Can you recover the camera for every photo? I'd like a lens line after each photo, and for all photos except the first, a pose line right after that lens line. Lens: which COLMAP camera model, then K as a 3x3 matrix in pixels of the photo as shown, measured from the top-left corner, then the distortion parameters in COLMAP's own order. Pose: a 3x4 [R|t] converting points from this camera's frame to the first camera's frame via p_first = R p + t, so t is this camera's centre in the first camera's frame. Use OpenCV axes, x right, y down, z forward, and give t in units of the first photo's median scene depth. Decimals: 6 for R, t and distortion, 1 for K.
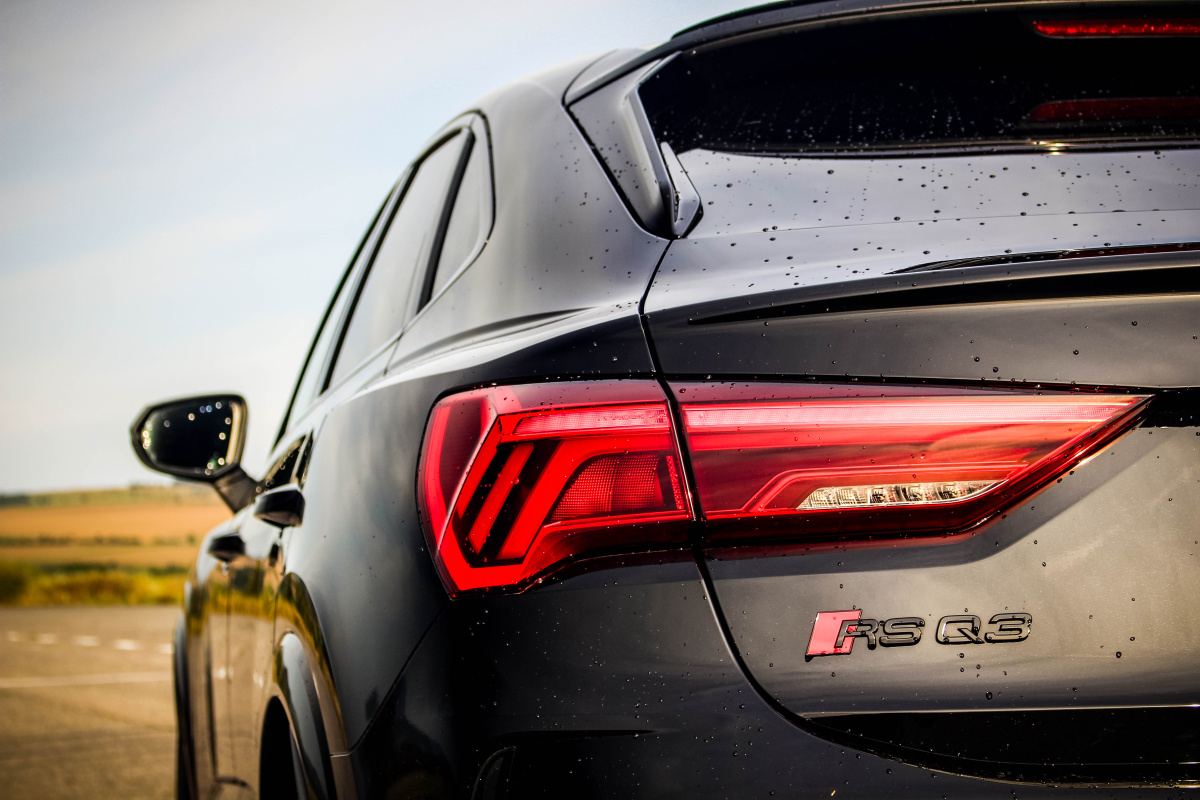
lens RADIAL K [[2605.6, 0, 600.0], [0, 2605.6, 400.0], [0, 0, 1]] dist [-0.004504, -0.009309]
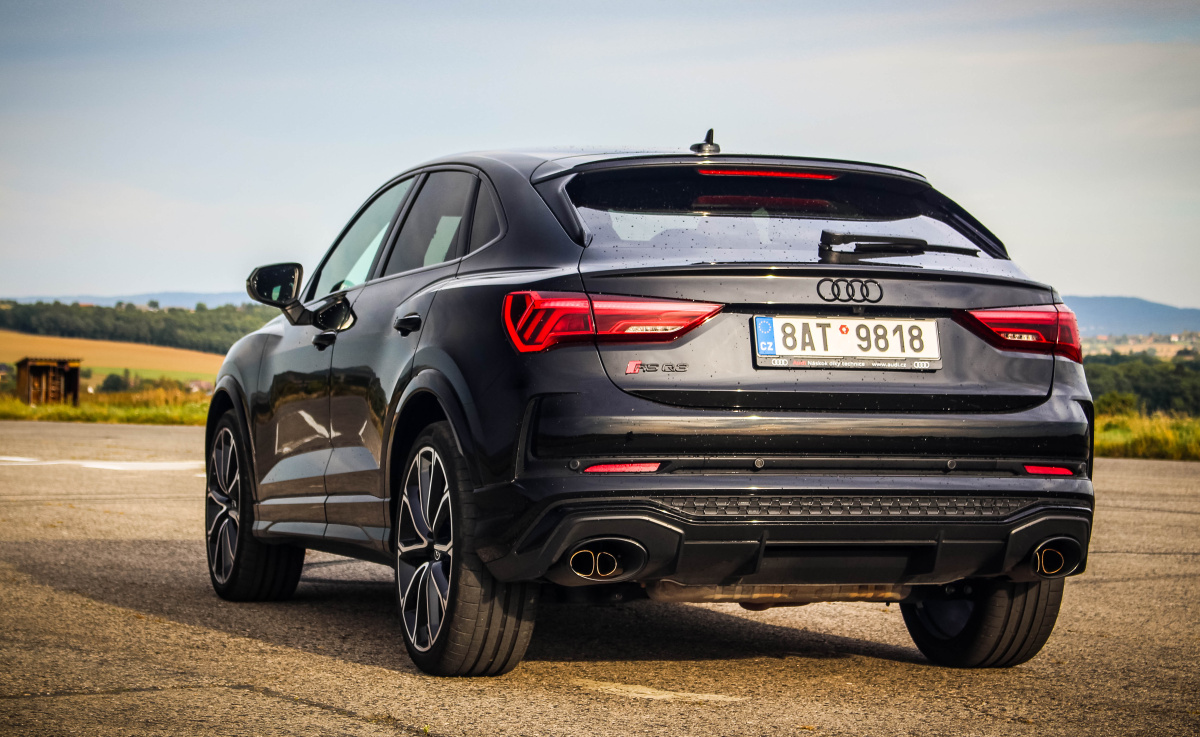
lens RADIAL K [[2606.8, 0, 600.0], [0, 2606.8, 368.5], [0, 0, 1]] dist [0.050303, 0.154387]
pose [[0.990220, 0.042574, 0.132857, -0.403717], [-0.049831, 0.997415, 0.051779, -0.085889], [-0.130309, -0.057893, 0.989782, -2.374005]]
